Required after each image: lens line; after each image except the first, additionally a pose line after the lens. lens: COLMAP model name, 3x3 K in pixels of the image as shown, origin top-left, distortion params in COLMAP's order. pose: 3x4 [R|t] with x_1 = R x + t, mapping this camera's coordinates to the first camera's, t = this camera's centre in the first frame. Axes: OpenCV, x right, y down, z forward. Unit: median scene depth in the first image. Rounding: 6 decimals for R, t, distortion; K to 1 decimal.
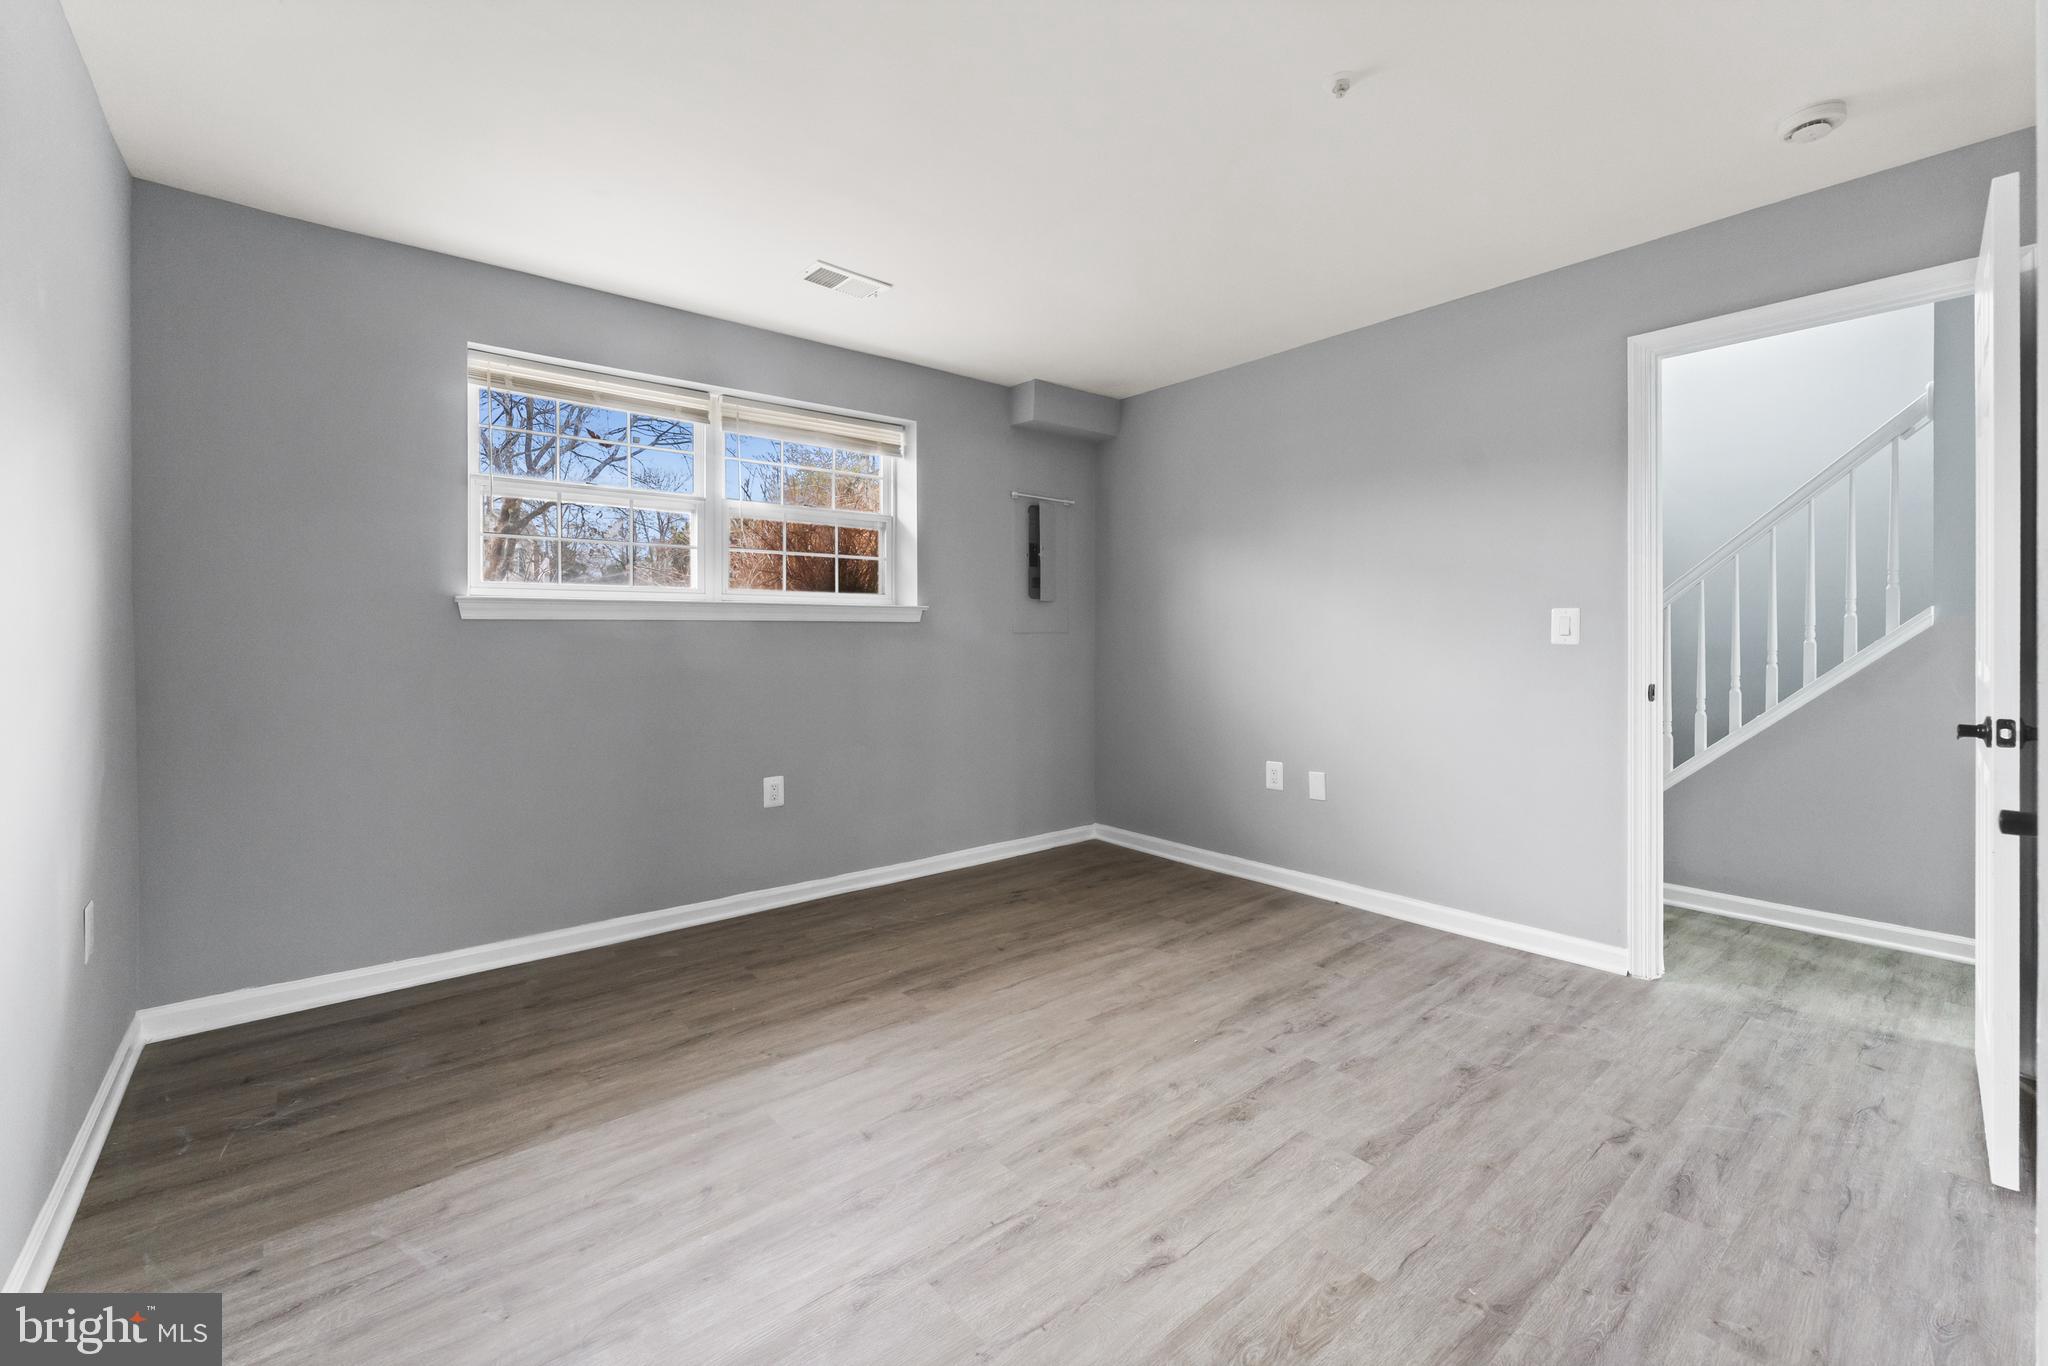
lens RADIAL K [[849.5, 0, 1035.5], [0, 849.5, 649.4], [0, 0, 1]] dist [-0.000498, -0.000068]
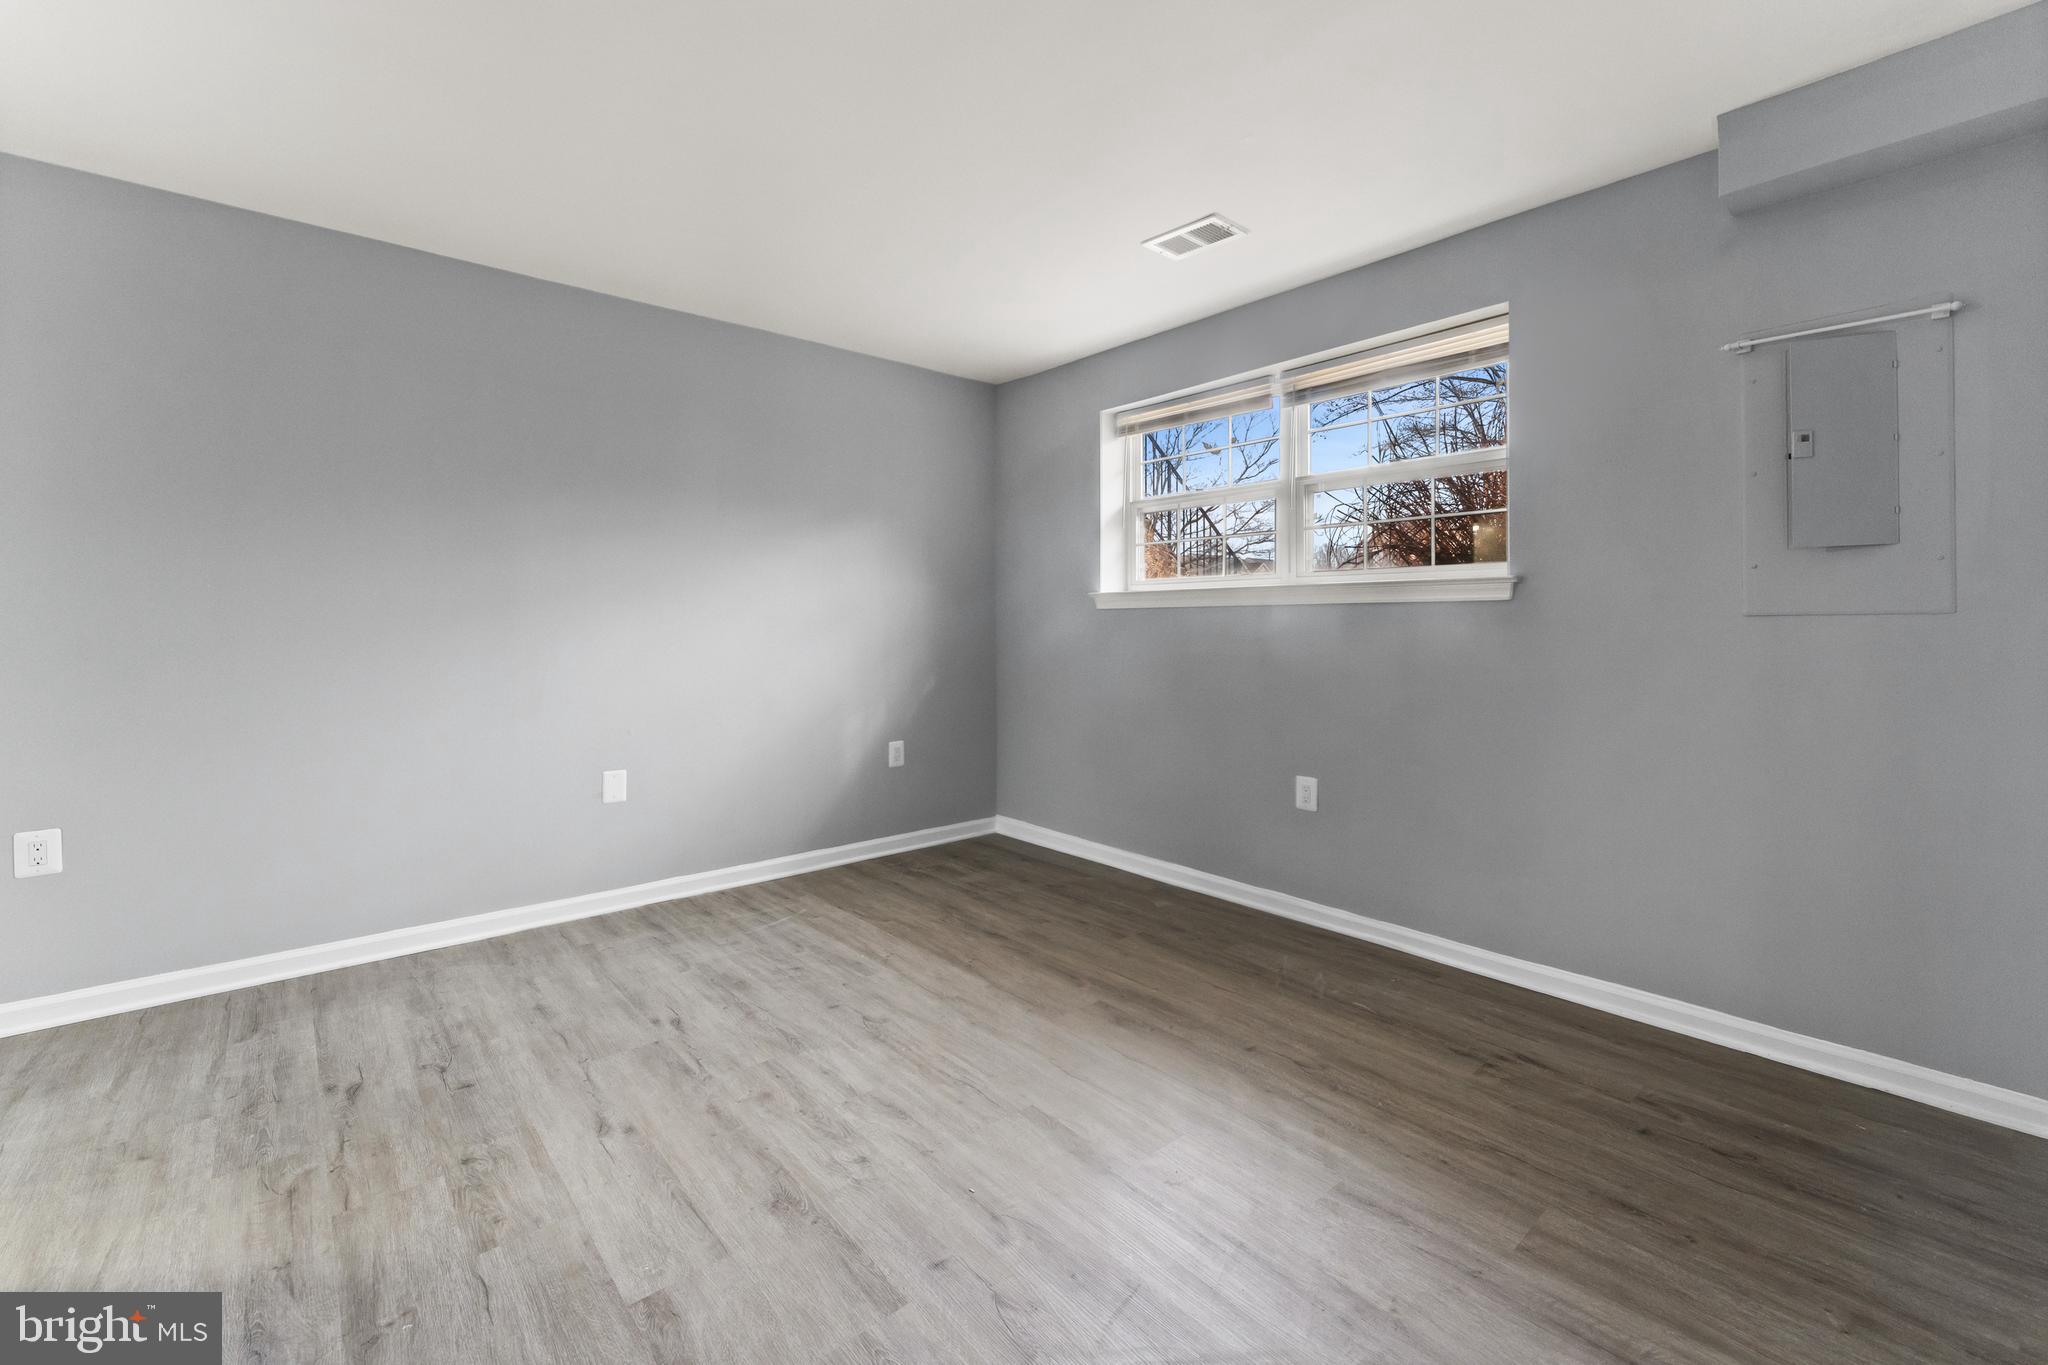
lens RADIAL K [[866.6, 0, 1022.1], [0, 866.6, 625.8], [0, 0, 1]] dist [0.001611, -0.000104]
pose [[0.009608, 0.005530, -0.999939, 0.944847], [-0.015920, 0.999859, 0.005377, -0.016632], [0.999827, 0.015868, 0.009695, 1.064033]]
